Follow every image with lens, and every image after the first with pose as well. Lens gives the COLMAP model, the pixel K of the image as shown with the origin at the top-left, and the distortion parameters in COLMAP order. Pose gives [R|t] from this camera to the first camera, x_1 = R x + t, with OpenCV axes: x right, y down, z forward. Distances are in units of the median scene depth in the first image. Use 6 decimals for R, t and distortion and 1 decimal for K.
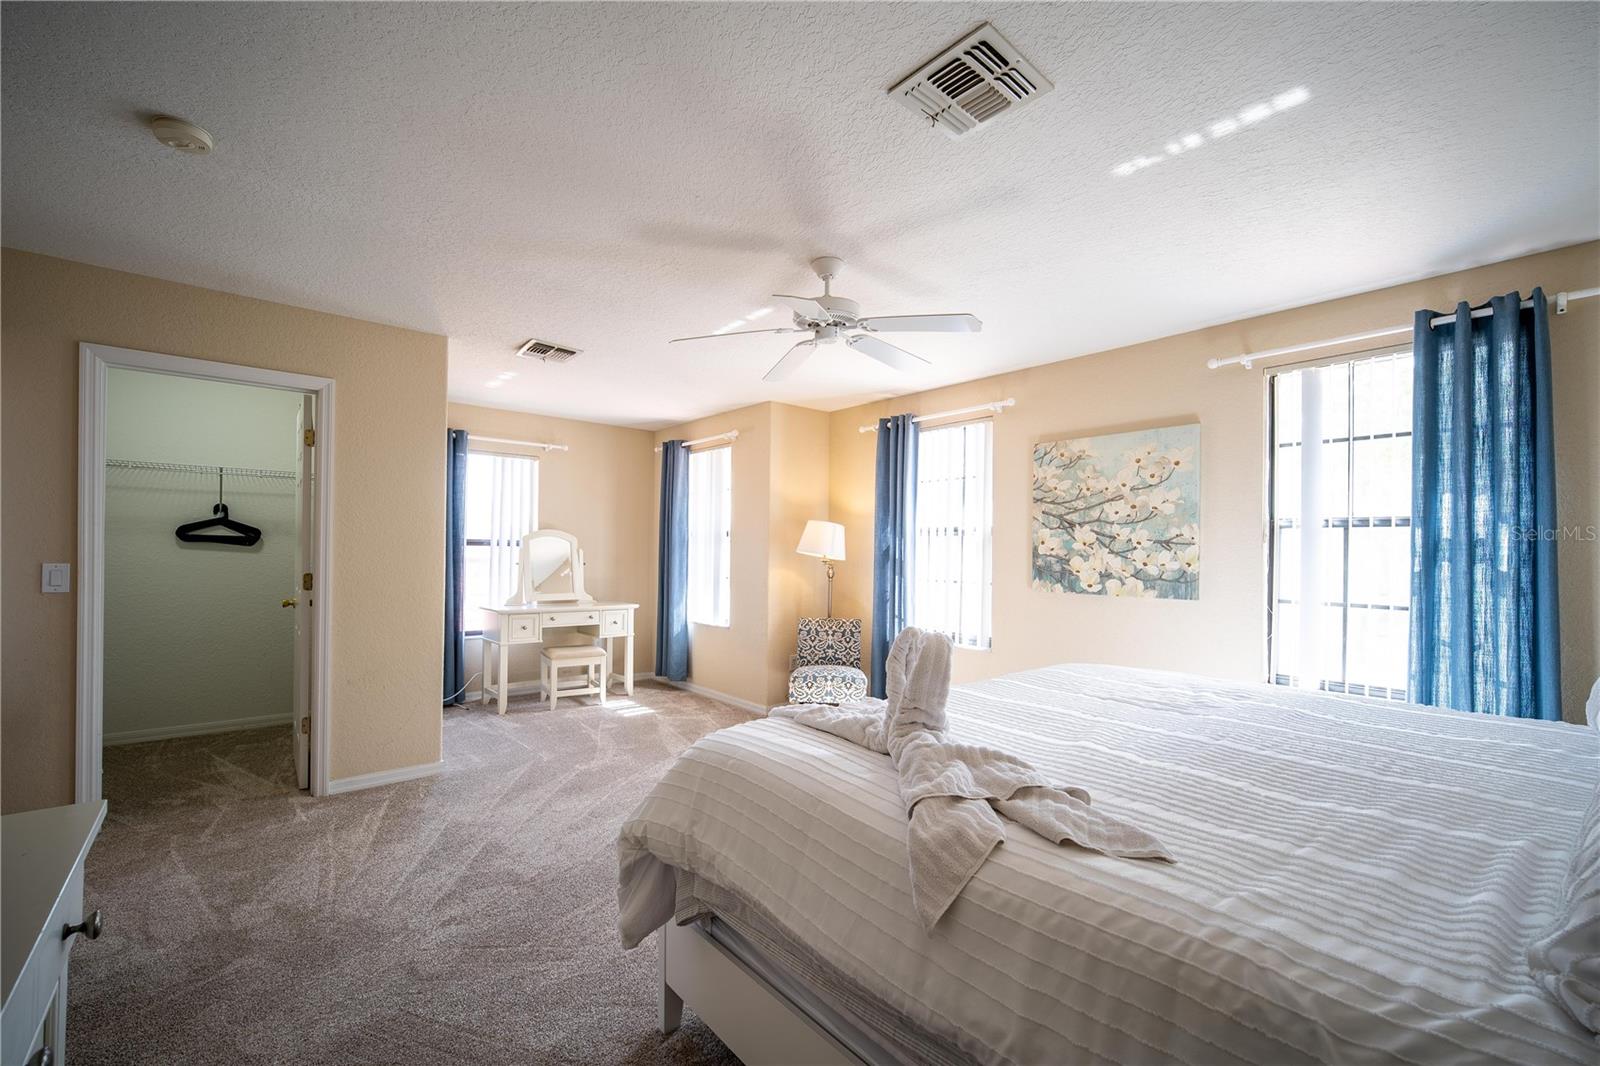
lens RADIAL K [[661.2, 0, 797.0], [0, 661.2, 552.3], [0, 0, 1]] dist [0.000397, -0.000157]
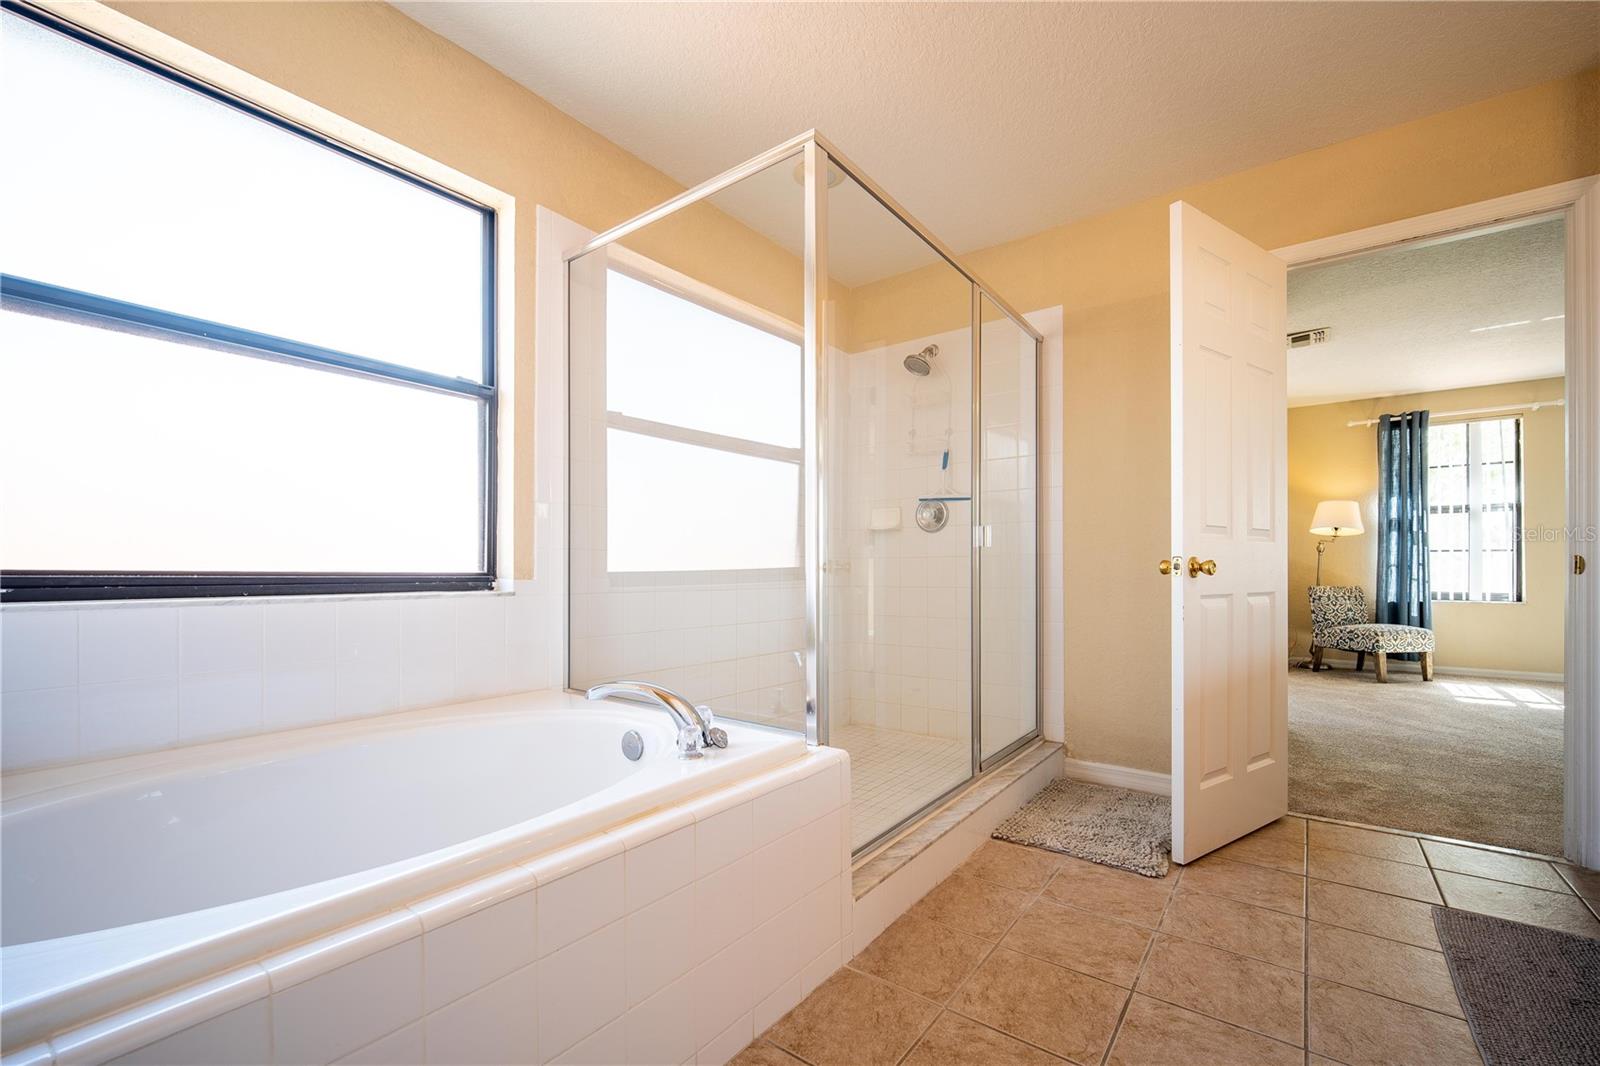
lens RADIAL K [[672.6, 0, 796.1], [0, 672.6, 568.0], [0, 0, 1]] dist [-0.000057, 0.000111]
pose [[0.978359, -0.012060, 0.206562, -1.459664], [0.012266, 0.999925, 0.000284, 0.073873], [-0.206550, 0.002256, 0.978433, 0.058589]]
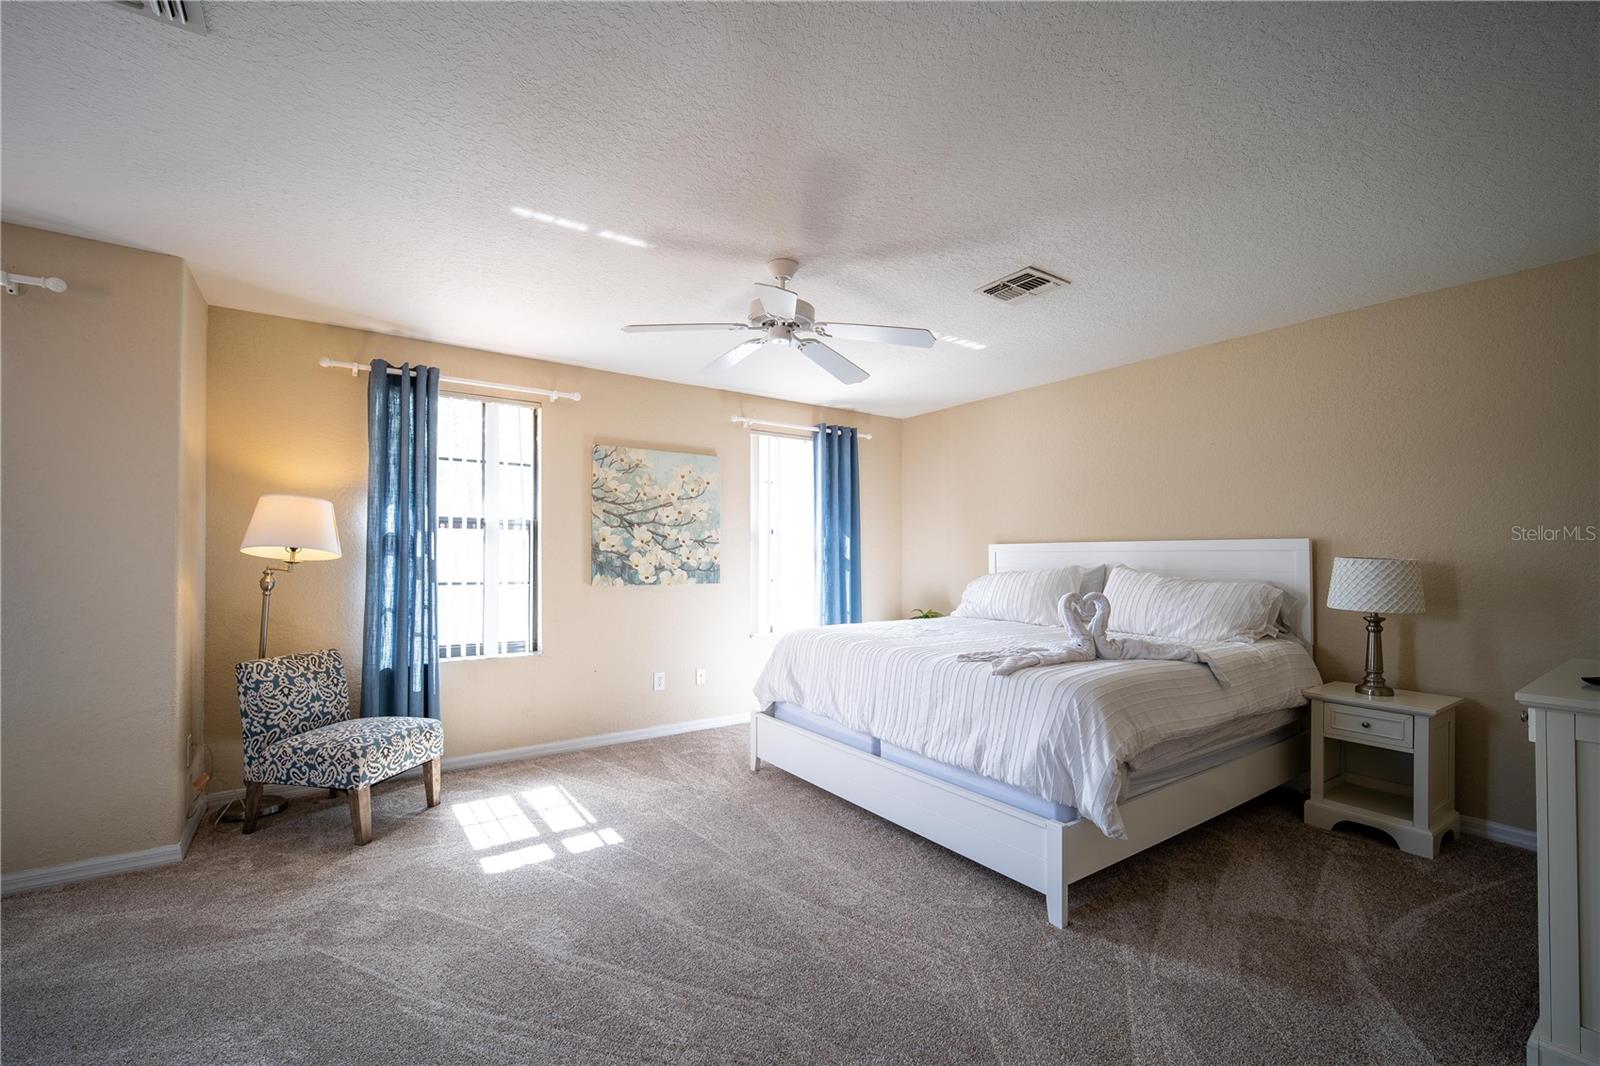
lens RADIAL K [[661.2, 0, 797.0], [0, 661.2, 552.3], [0, 0, 1]] dist [0.000397, -0.000157]
pose [[0.104551, -0.007065, 0.994494, -0.675997], [-0.004352, 0.999962, 0.007562, -0.003918], [-0.994510, -0.005118, 0.104516, 0.609370]]
